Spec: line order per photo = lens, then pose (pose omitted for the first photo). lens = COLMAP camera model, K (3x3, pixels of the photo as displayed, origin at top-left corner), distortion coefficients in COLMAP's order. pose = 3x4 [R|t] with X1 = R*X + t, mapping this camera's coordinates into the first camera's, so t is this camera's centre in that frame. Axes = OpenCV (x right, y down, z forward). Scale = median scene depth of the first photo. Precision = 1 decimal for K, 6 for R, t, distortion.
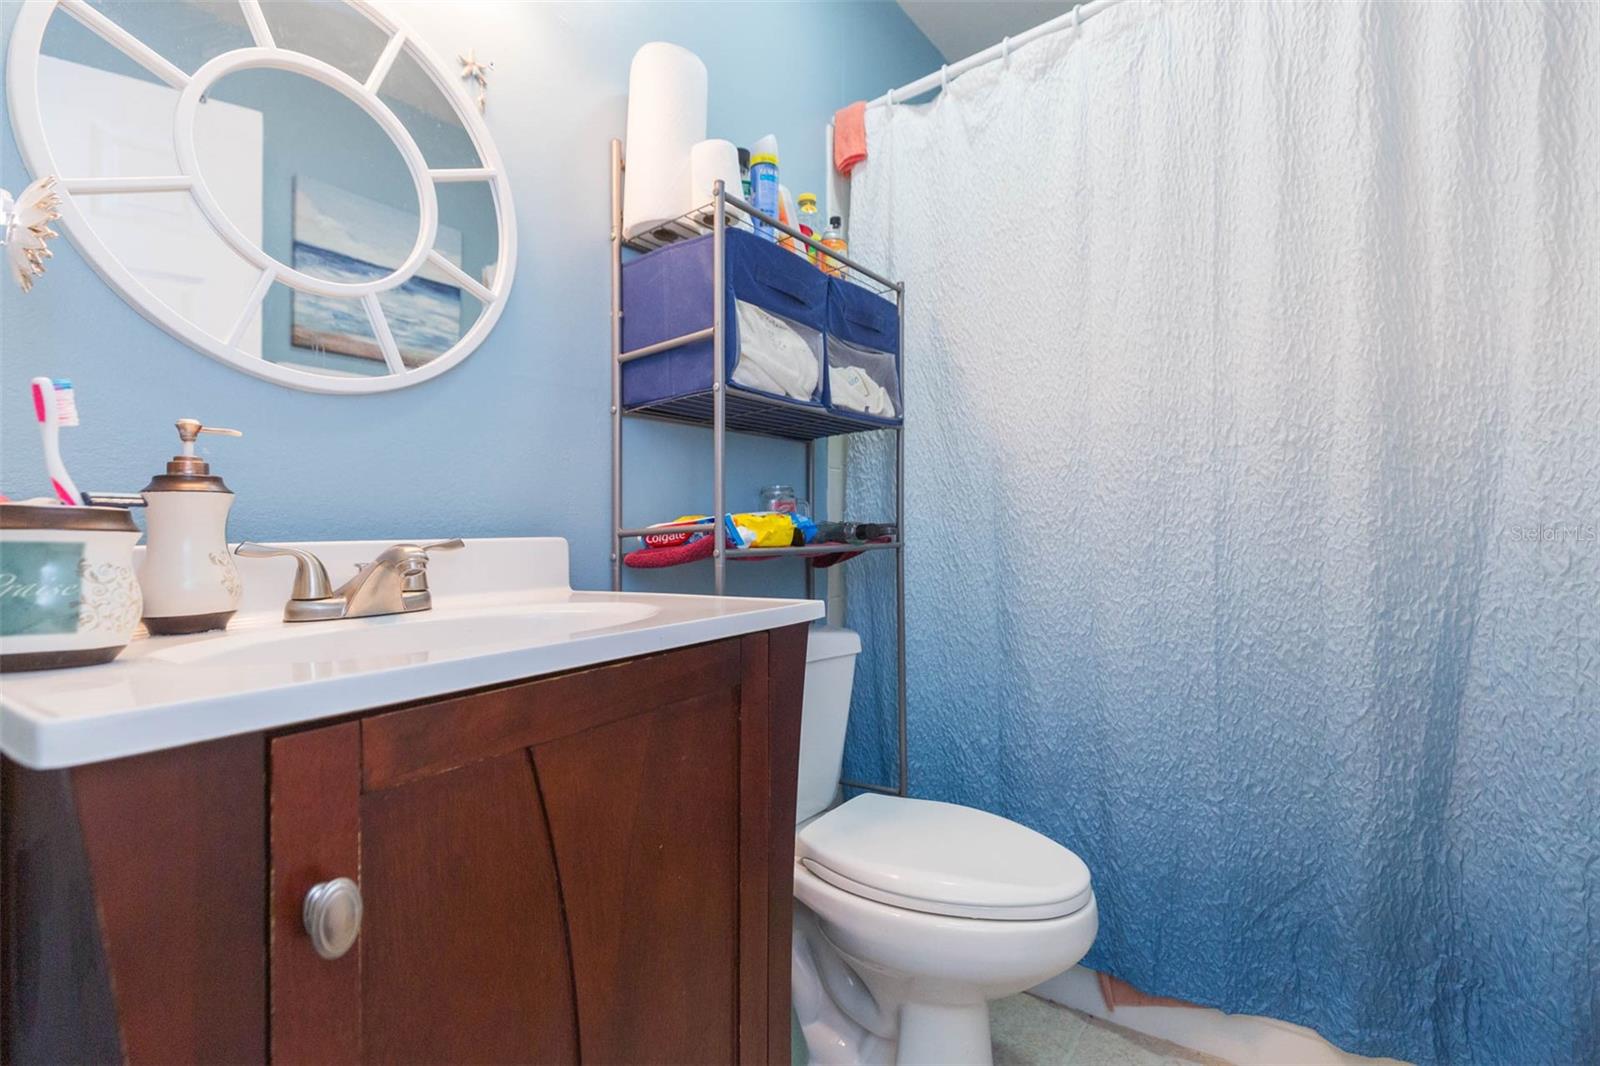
lens RADIAL K [[726.4, 0, 809.1], [0, 726.4, 521.2], [0, 0, 1]] dist [0.002699, -0.000901]
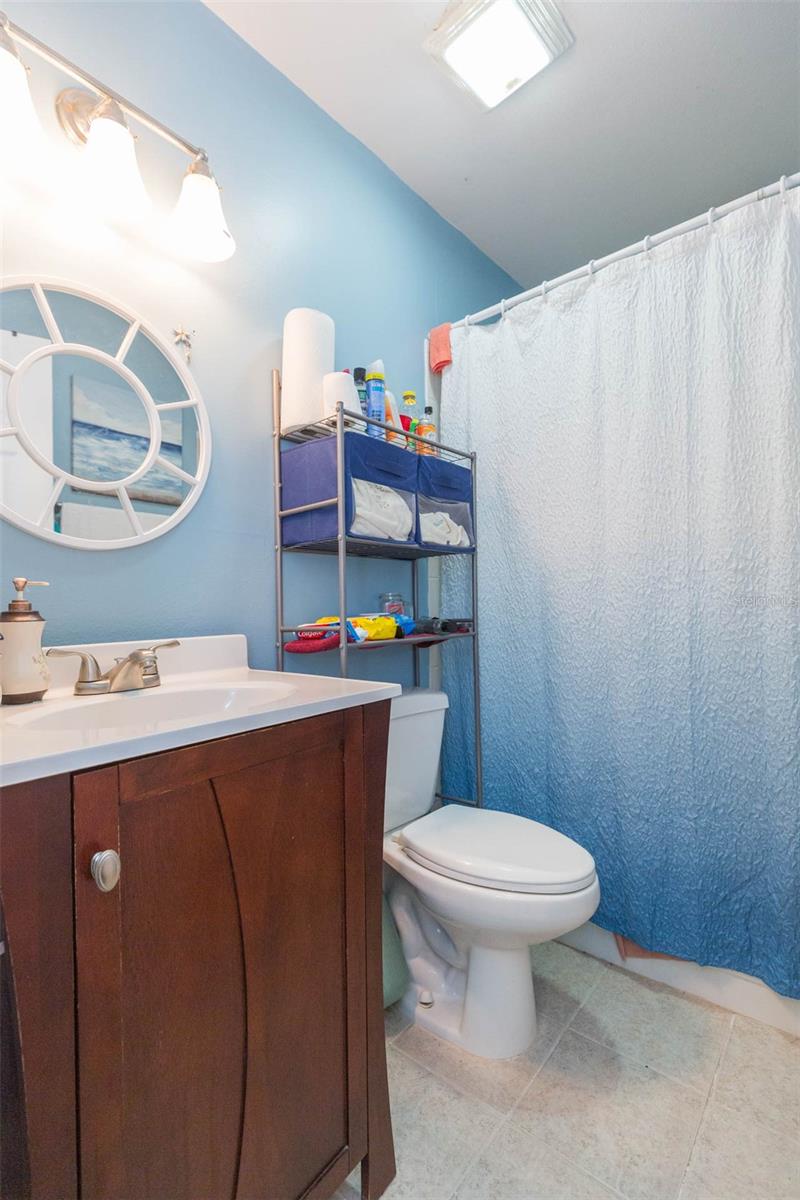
lens RADIAL K [[544.8, 0, 392.5], [0, 544.8, 607.2], [0, 0, 1]] dist [0.002699, -0.000901]
pose [[0.996199, -0.002624, -0.087072, 0.071991], [0.004503, 0.999761, 0.021386, -0.056007], [0.086995, -0.021697, 0.995972, -0.112294]]
